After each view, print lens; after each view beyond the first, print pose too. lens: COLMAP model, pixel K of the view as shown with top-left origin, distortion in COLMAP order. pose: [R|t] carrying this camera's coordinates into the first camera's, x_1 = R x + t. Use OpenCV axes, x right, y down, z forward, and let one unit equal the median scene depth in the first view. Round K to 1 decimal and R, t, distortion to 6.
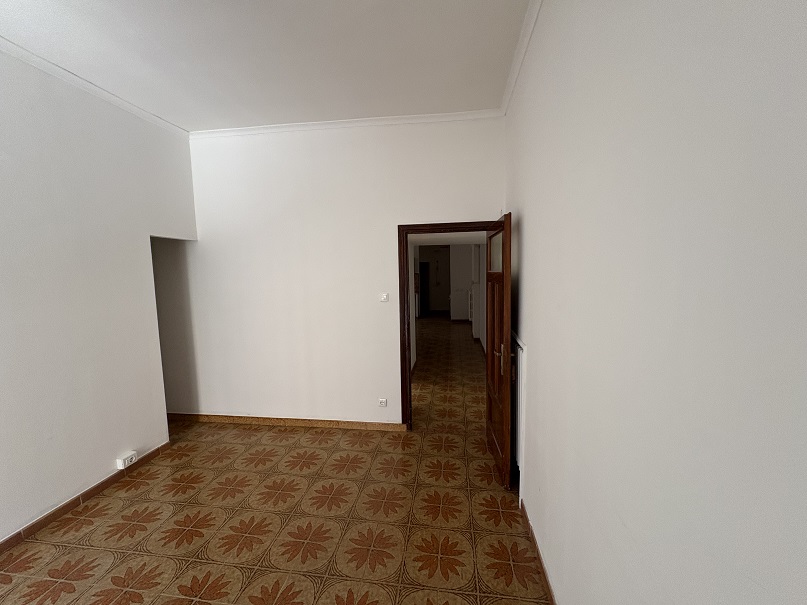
lens RADIAL K [[325.1, 0, 397.6], [0, 325.1, 296.3], [0, 0, 1]] dist [-0.005534, 0.001184]
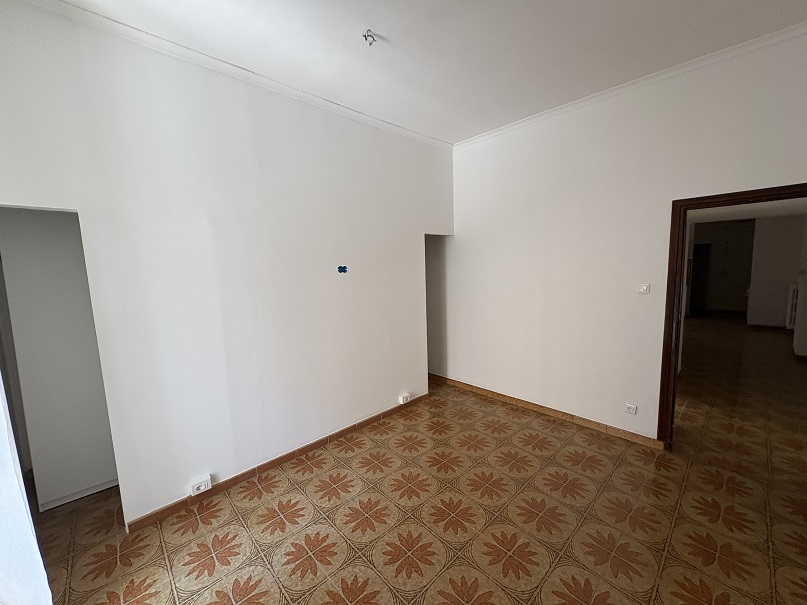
lens RADIAL K [[325.1, 0, 386.1], [0, 325.1, 301.4], [0, 0, 1]] dist [-0.005534, 0.001184]
pose [[0.783378, 0.061959, -0.618450, -0.053479], [-0.029959, 0.997627, 0.061998, 0.005652], [0.620823, -0.030040, 0.783375, -0.107971]]
